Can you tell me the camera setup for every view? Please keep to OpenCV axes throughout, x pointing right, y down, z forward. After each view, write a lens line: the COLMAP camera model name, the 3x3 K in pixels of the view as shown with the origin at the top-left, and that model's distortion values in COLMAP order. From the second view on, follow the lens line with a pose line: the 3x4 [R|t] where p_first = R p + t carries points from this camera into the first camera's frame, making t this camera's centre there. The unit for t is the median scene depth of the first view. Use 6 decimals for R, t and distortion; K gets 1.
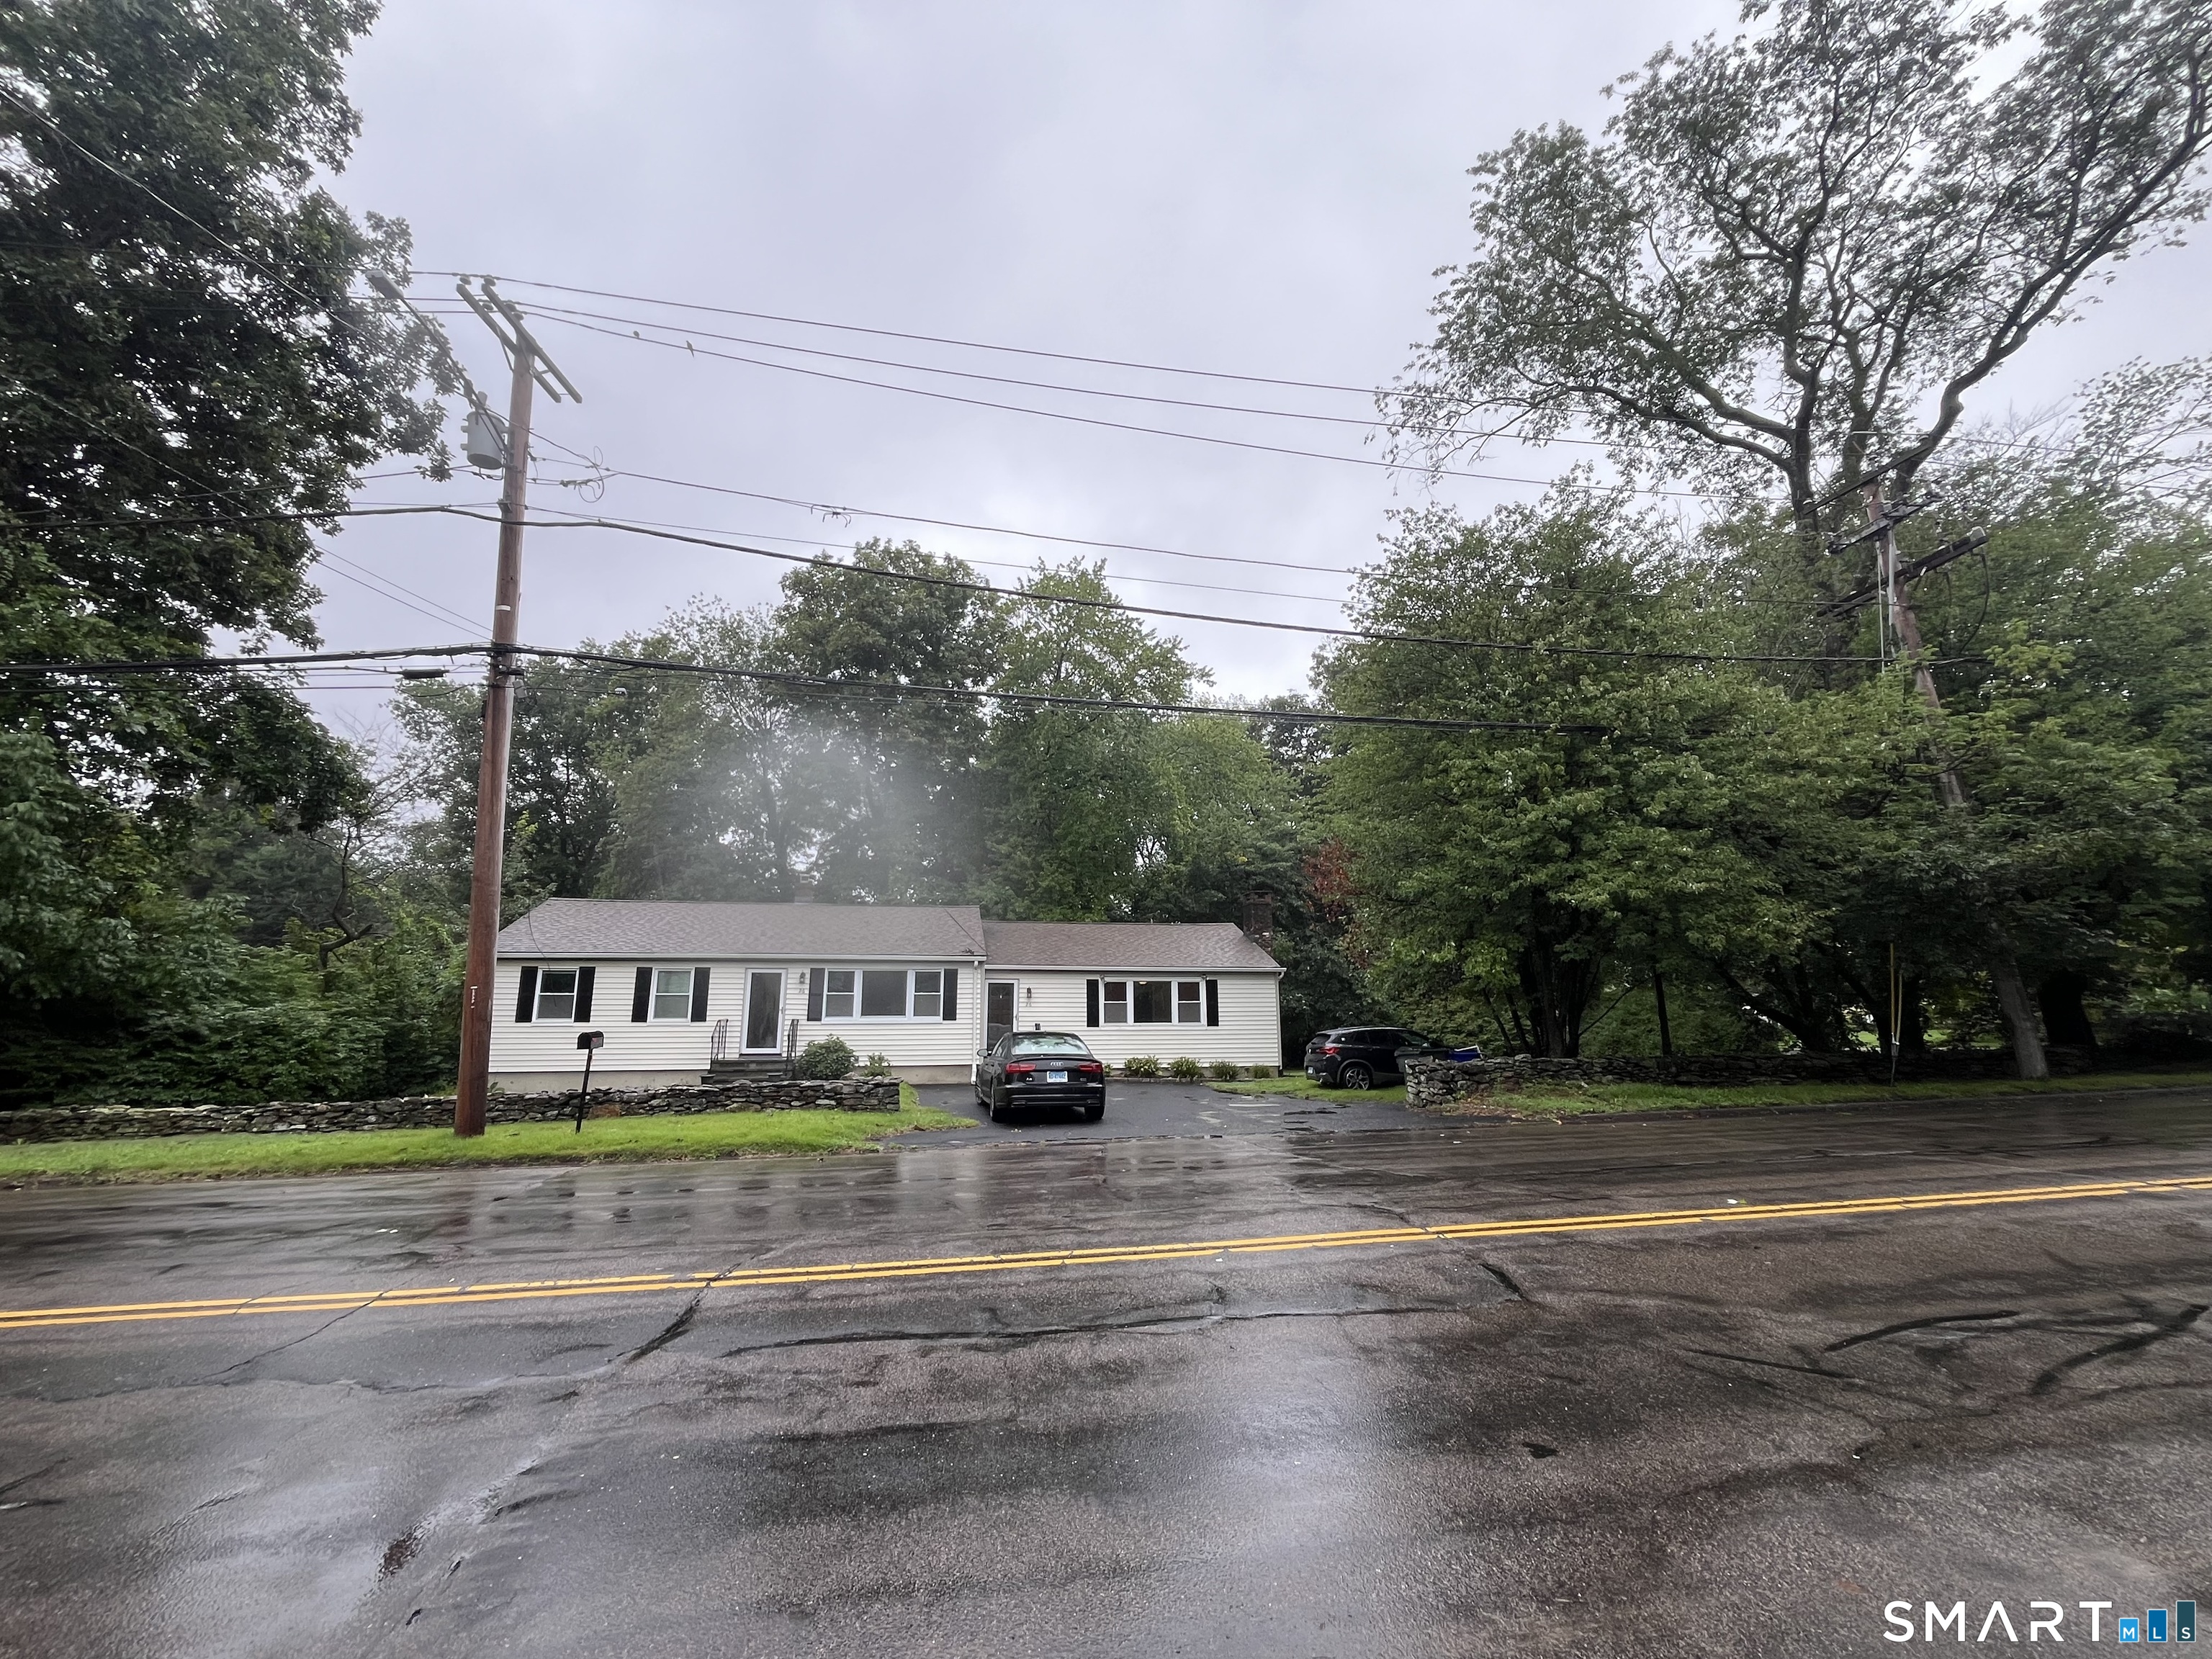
lens RADIAL K [[896.6, 0, 1086.3], [0, 896.6, 873.7], [0, 0, 1]] dist [-0.001587, 0.000110]
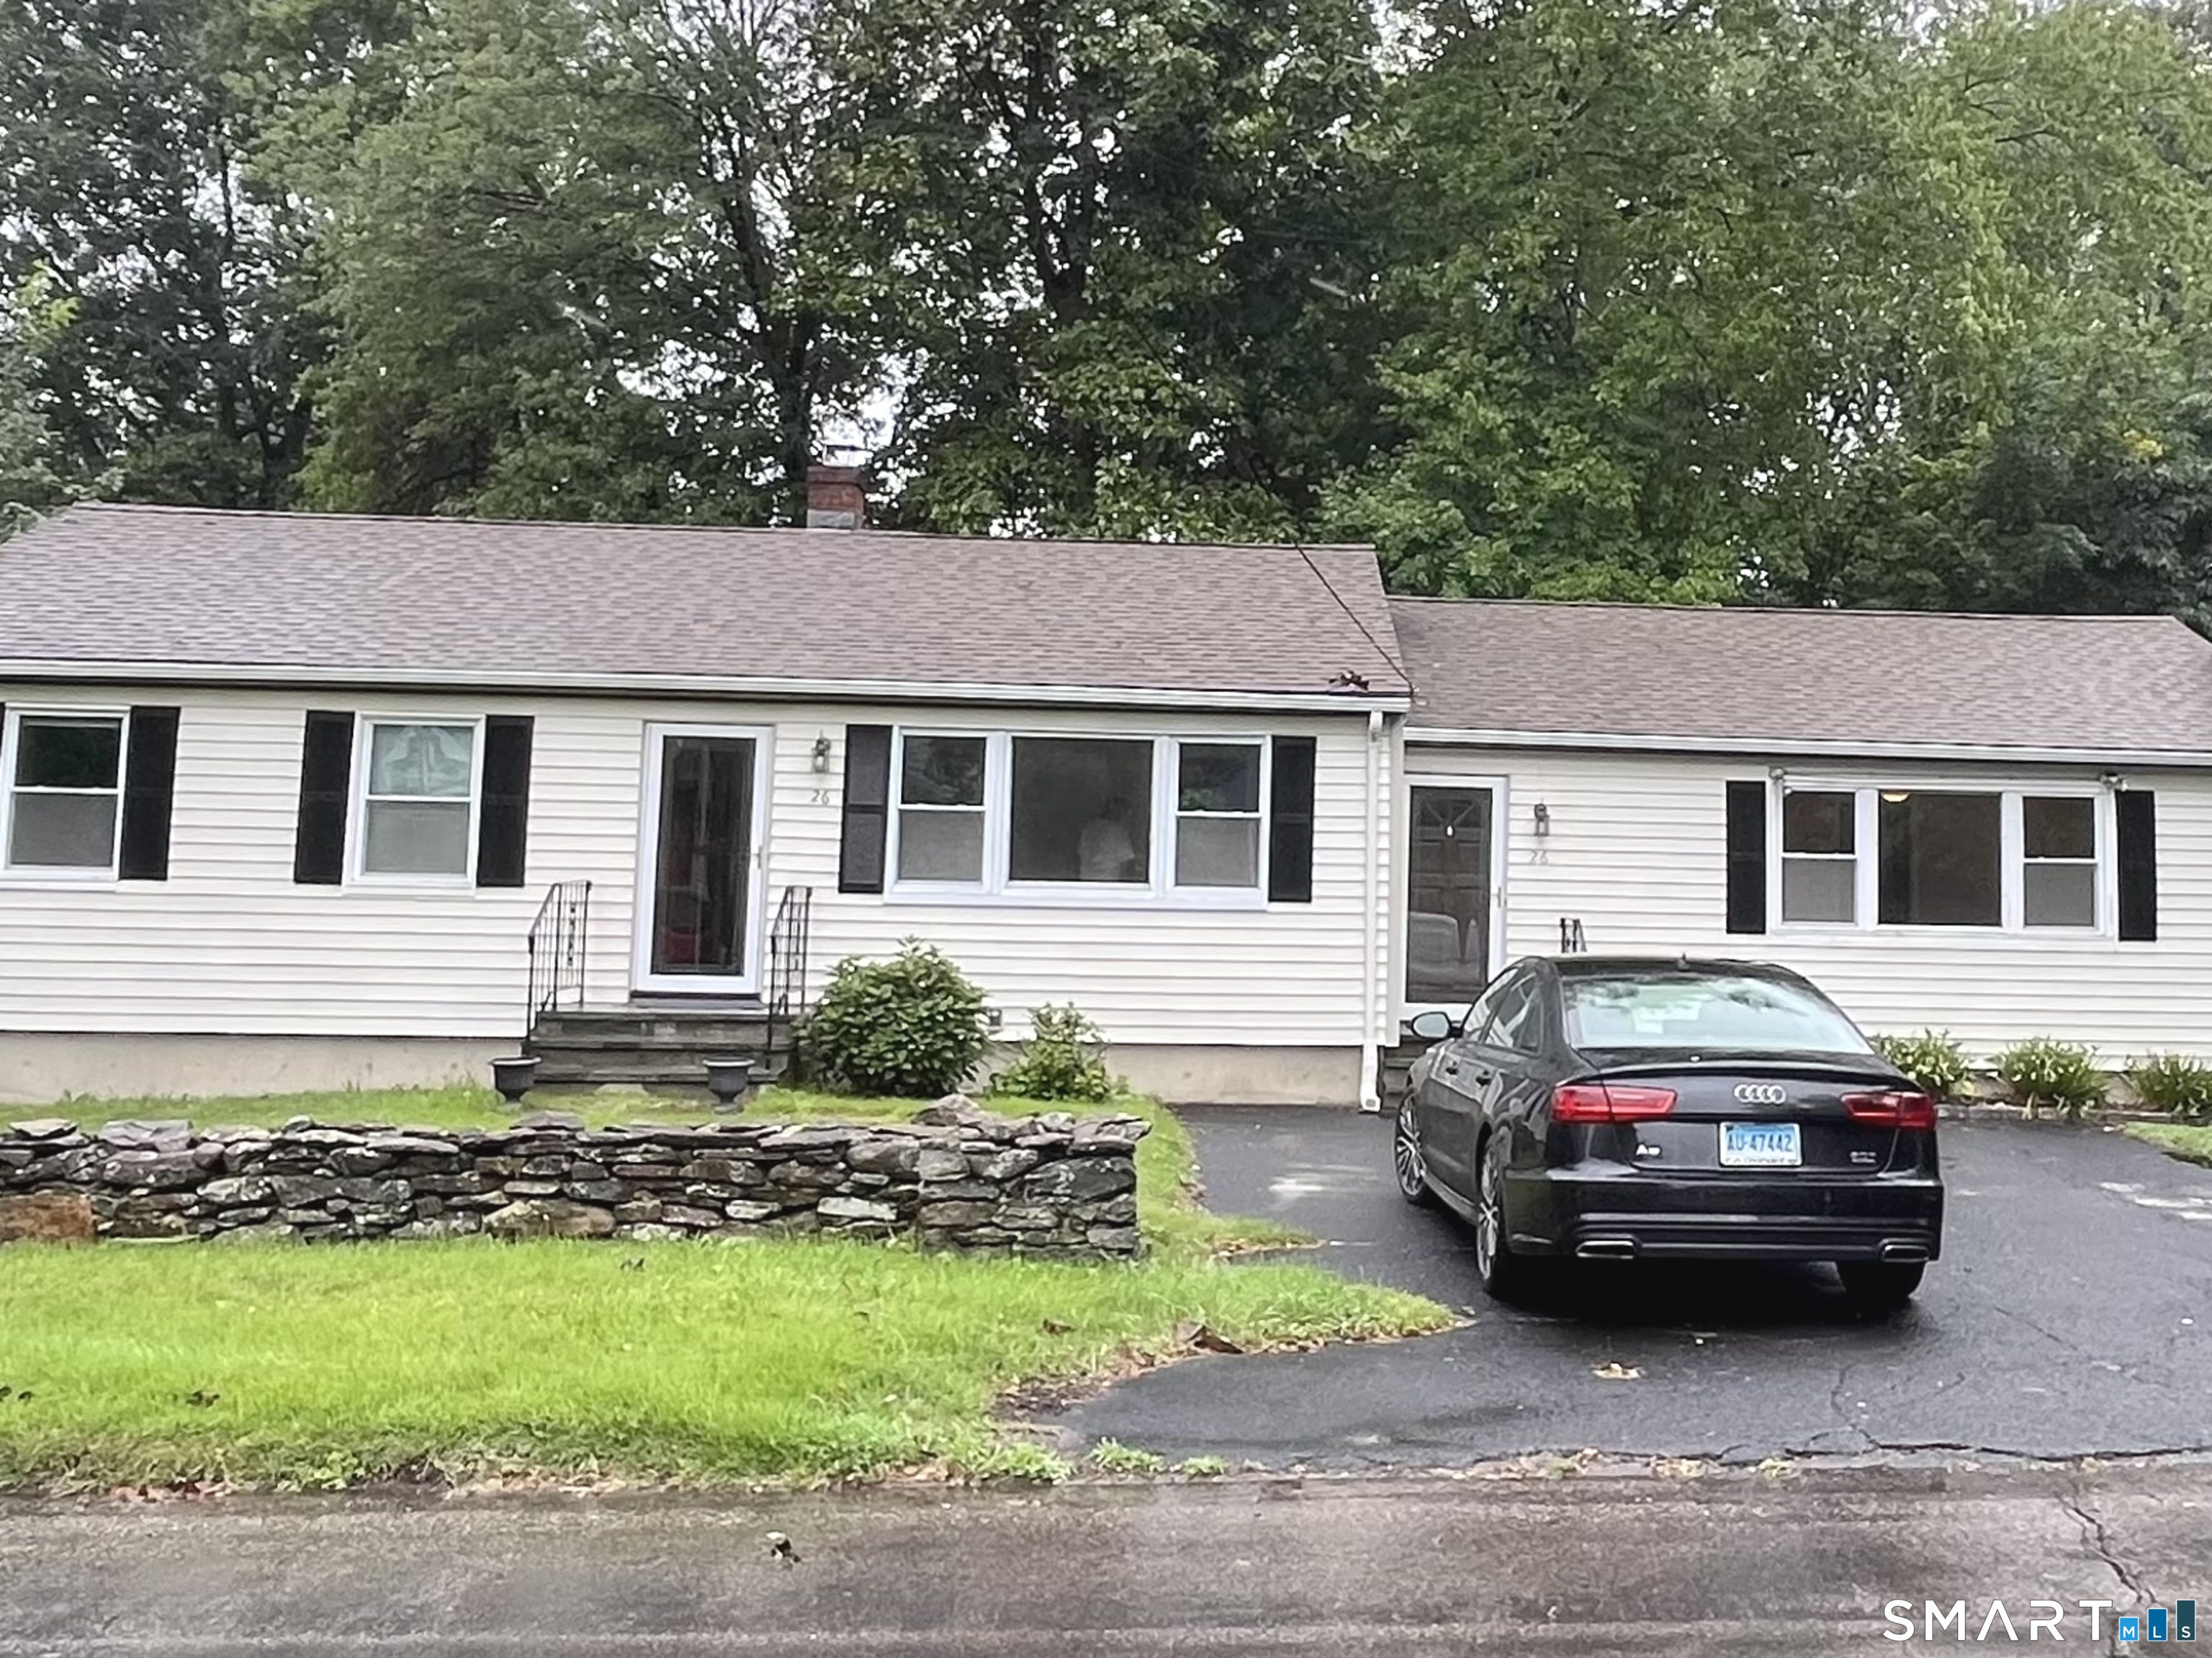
lens RADIAL K [[896.7, 0, 1107.7], [0, 896.7, 829.7], [0, 0, 1]] dist [-0.001587, 0.000110]
pose [[0.977086, 0.012318, -0.212489, -0.156459], [0.008662, 0.995196, 0.097520, 0.114375], [0.212670, -0.097126, 0.972285, 0.728127]]
